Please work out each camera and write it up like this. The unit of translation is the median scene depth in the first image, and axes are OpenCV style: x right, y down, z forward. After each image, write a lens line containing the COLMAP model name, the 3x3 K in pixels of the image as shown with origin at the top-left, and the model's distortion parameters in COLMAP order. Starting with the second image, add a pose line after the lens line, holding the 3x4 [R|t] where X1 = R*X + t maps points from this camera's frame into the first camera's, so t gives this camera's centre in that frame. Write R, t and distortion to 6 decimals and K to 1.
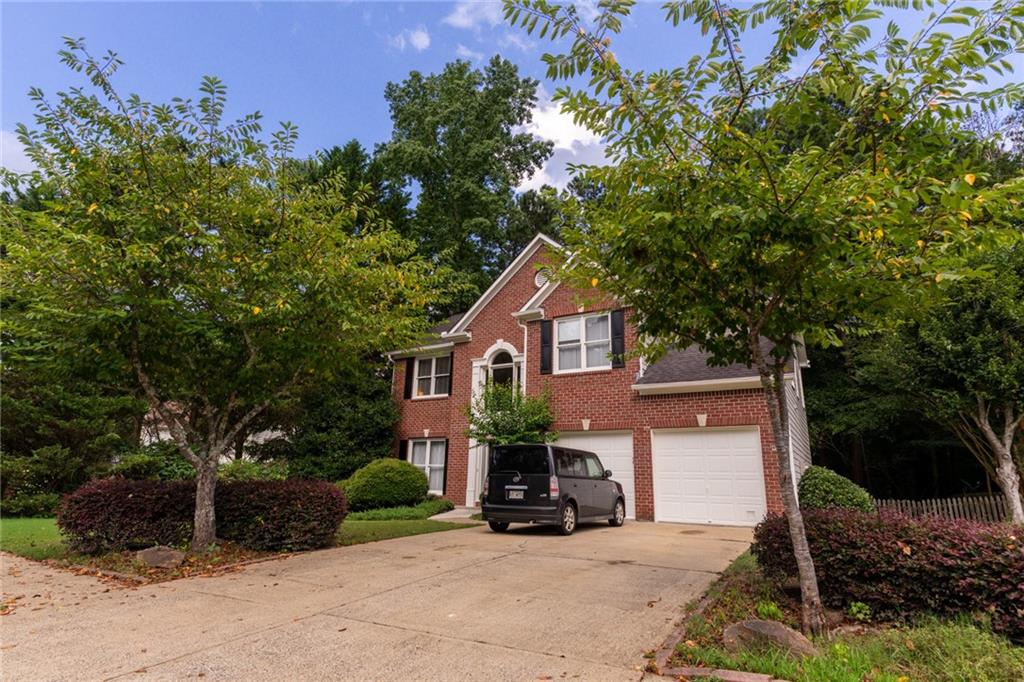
lens RADIAL K [[533.9, 0, 512.0], [0, 533.9, 341.0], [0, 0, 1]] dist [-0.013369, -0.000860]
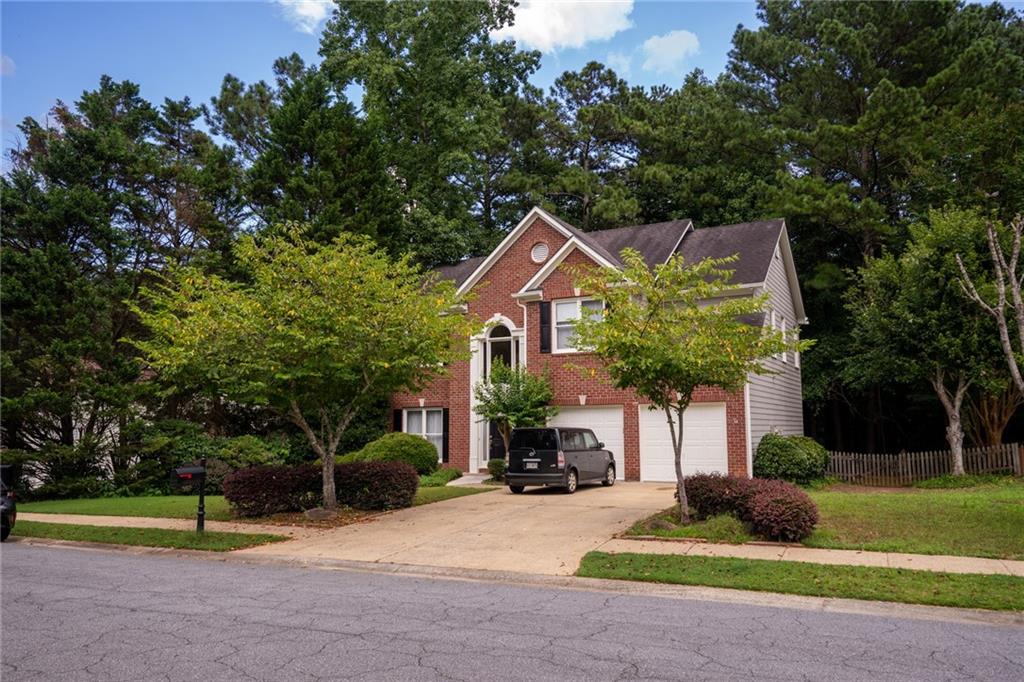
lens RADIAL K [[790.6, 0, 512.0], [0, 790.6, 341.0], [0, 0, 1]] dist [0.001778, 0.002086]
pose [[0.998094, -0.023024, 0.057260, -0.094844], [0.014446, 0.989187, 0.145943, -0.196241], [-0.060001, -0.144838, 0.987634, -0.573593]]
